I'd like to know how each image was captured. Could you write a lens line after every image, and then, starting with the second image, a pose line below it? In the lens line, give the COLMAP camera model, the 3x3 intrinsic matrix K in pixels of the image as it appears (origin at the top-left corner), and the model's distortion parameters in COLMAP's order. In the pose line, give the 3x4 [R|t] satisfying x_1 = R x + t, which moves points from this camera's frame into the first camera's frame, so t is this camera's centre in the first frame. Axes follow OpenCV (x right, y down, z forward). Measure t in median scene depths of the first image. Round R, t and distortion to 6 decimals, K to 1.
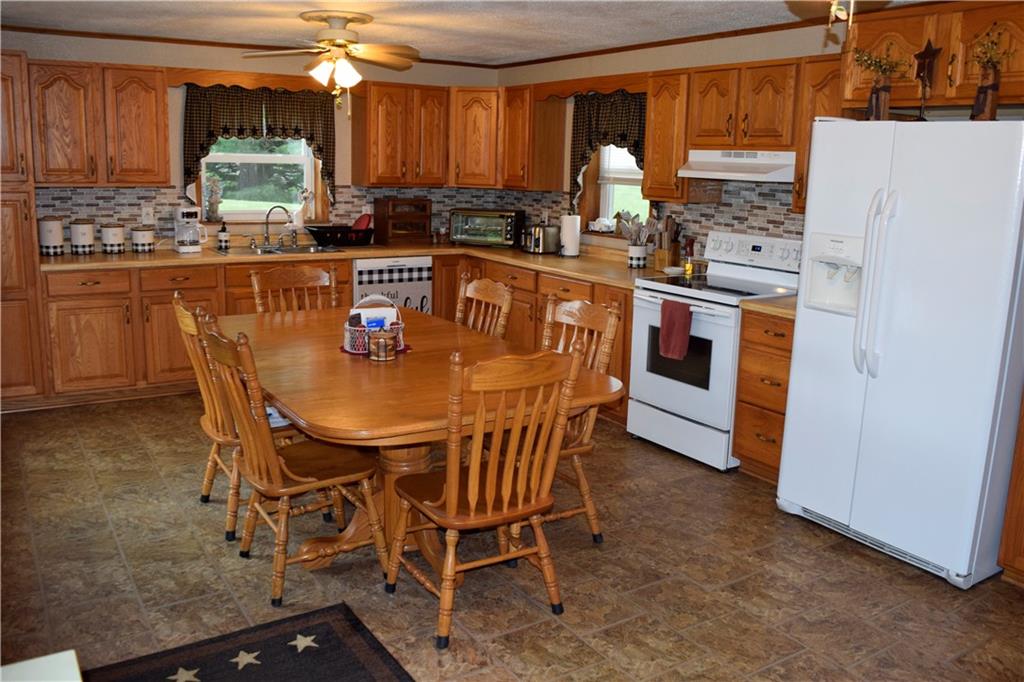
lens RADIAL K [[846.3, 0, 516.0], [0, 846.3, 336.1], [0, 0, 1]] dist [-0.087829, 0.012556]
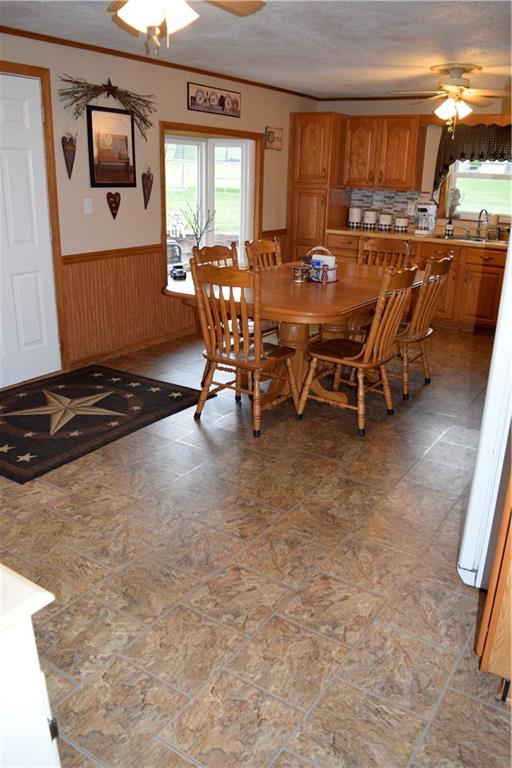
lens RADIAL K [[605.6, 0, 256.5], [0, 605.6, 384.8], [0, 0, 1]] dist [-0.094286, 0.021948]
pose [[0.409137, 0.284173, -0.867094, 0.618596], [-0.197085, 0.955359, 0.220106, -0.017610], [0.890934, 0.080838, 0.446879, 0.268333]]
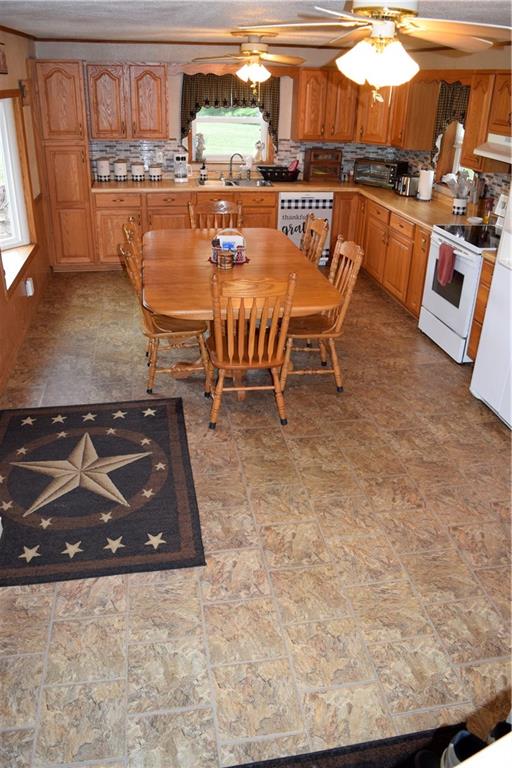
lens RADIAL K [[605.6, 0, 255.3], [0, 605.6, 386.7], [0, 0, 1]] dist [-0.094286, 0.021948]
pose [[0.919844, 0.175707, -0.350733, 0.253293], [-0.078097, 0.958206, 0.275213, -0.056781], [0.384432, -0.225762, 0.895122, -0.094181]]
